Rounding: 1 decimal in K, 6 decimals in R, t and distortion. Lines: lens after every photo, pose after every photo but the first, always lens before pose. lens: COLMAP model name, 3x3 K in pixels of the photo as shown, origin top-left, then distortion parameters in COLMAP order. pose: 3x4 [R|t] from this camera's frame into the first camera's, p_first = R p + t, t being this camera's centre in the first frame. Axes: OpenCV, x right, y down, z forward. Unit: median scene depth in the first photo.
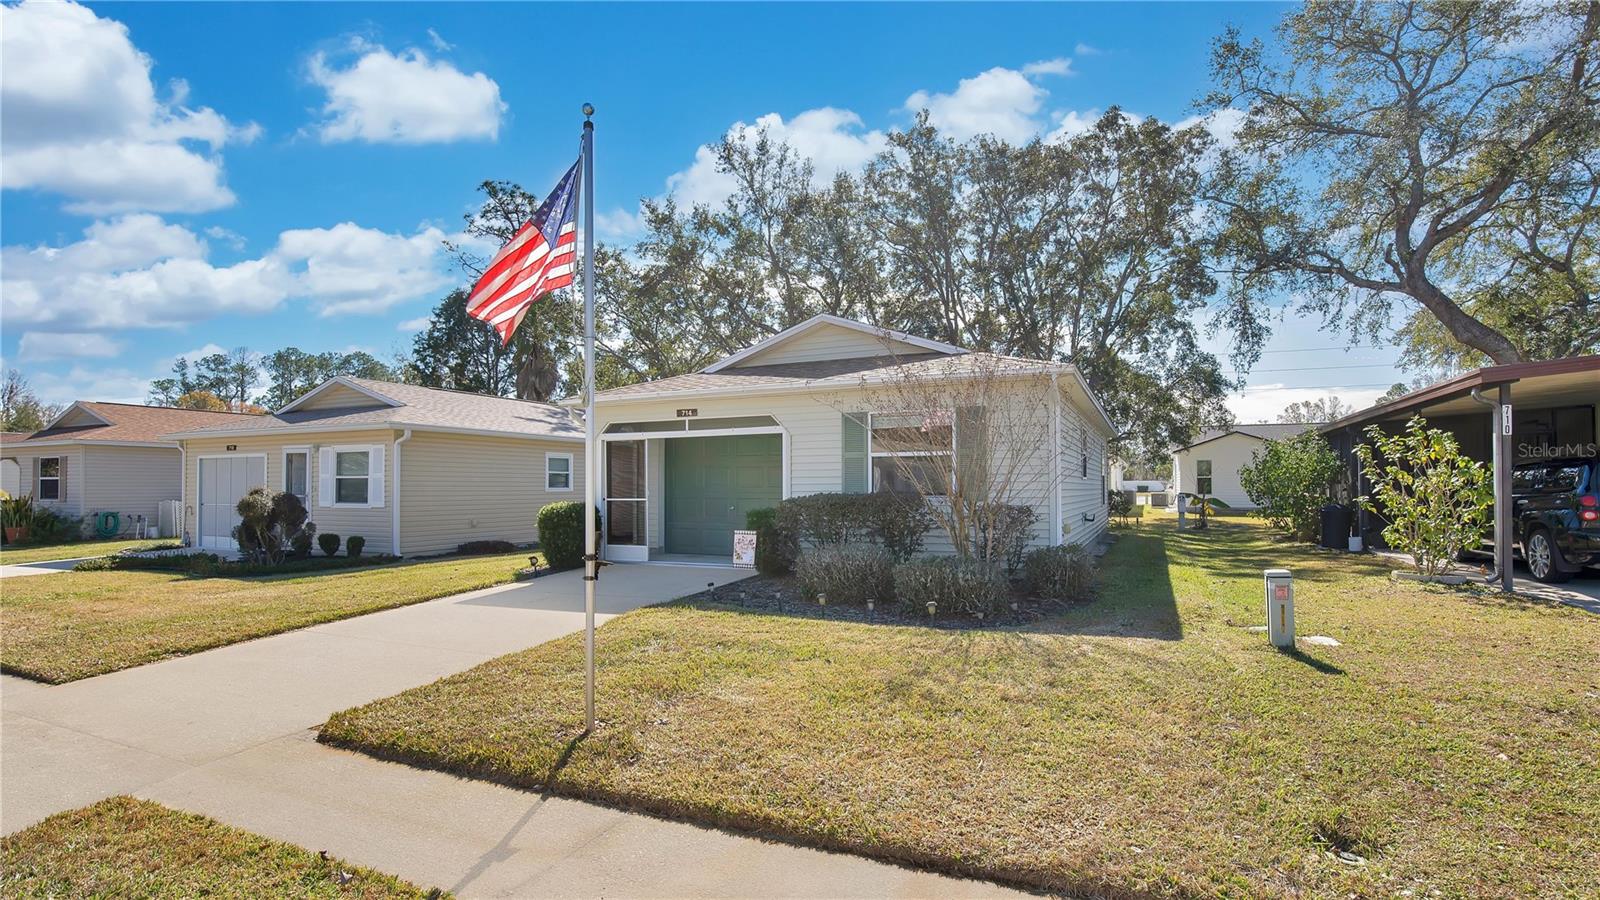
lens RADIAL K [[743.7, 0, 800.1], [0, 743.7, 430.3], [0, 0, 1]] dist [-0.027755, -0.000018]
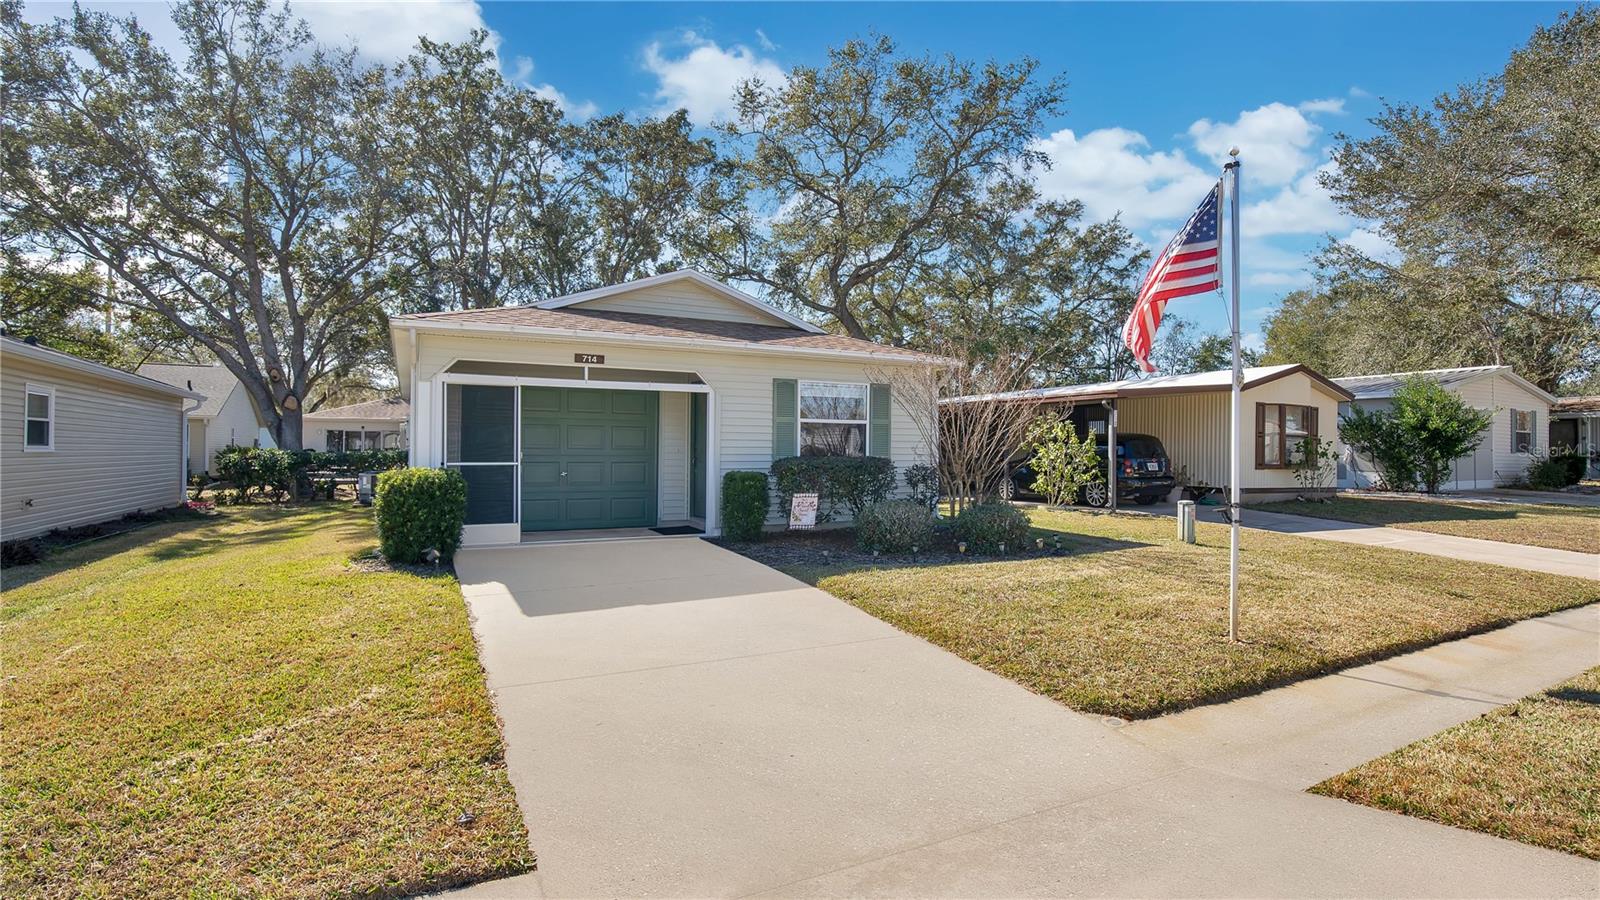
lens RADIAL K [[732.5, 0, 784.1], [0, 732.5, 454.6], [0, 0, 1]] dist [-0.019489, 0.000010]
pose [[0.620558, 0.006556, 0.784133, -0.655505], [-0.067225, 0.996728, 0.044868, 0.031824], [-0.781274, -0.080557, 0.618968, 0.319871]]
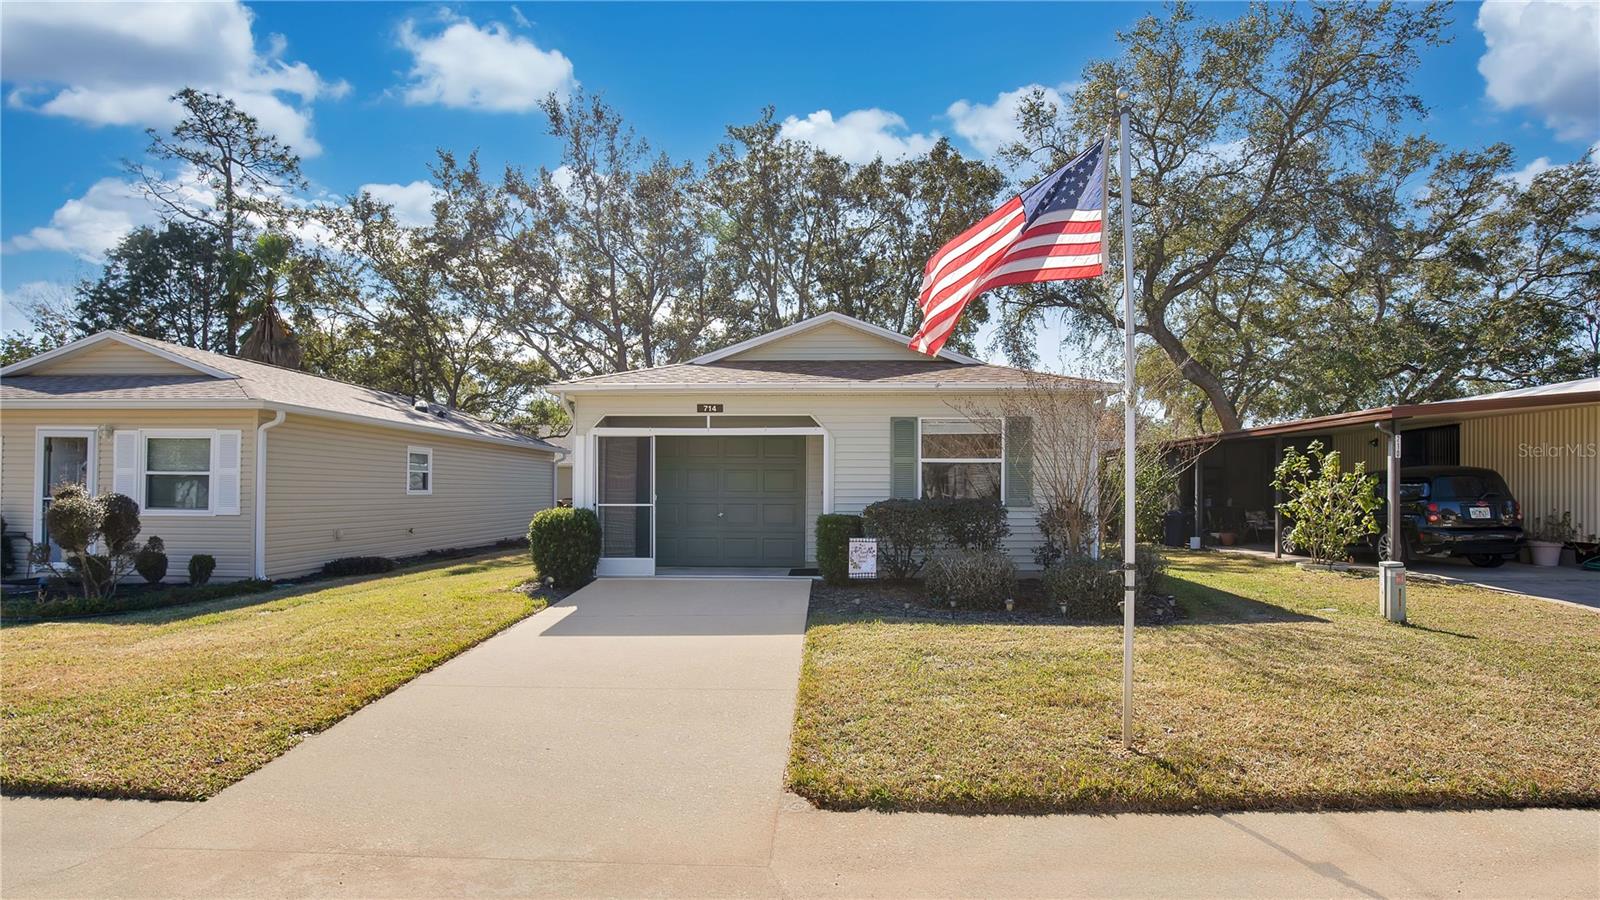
lens RADIAL K [[761.8, 0, 808.6], [0, 761.8, 456.9], [0, 0, 1]] dist [-0.025961, -0.000238]
pose [[0.922446, 0.025901, 0.385257, -0.394781], [-0.036360, 0.999141, 0.019885, 0.012586], [-0.384411, -0.032350, 0.922595, 0.107067]]
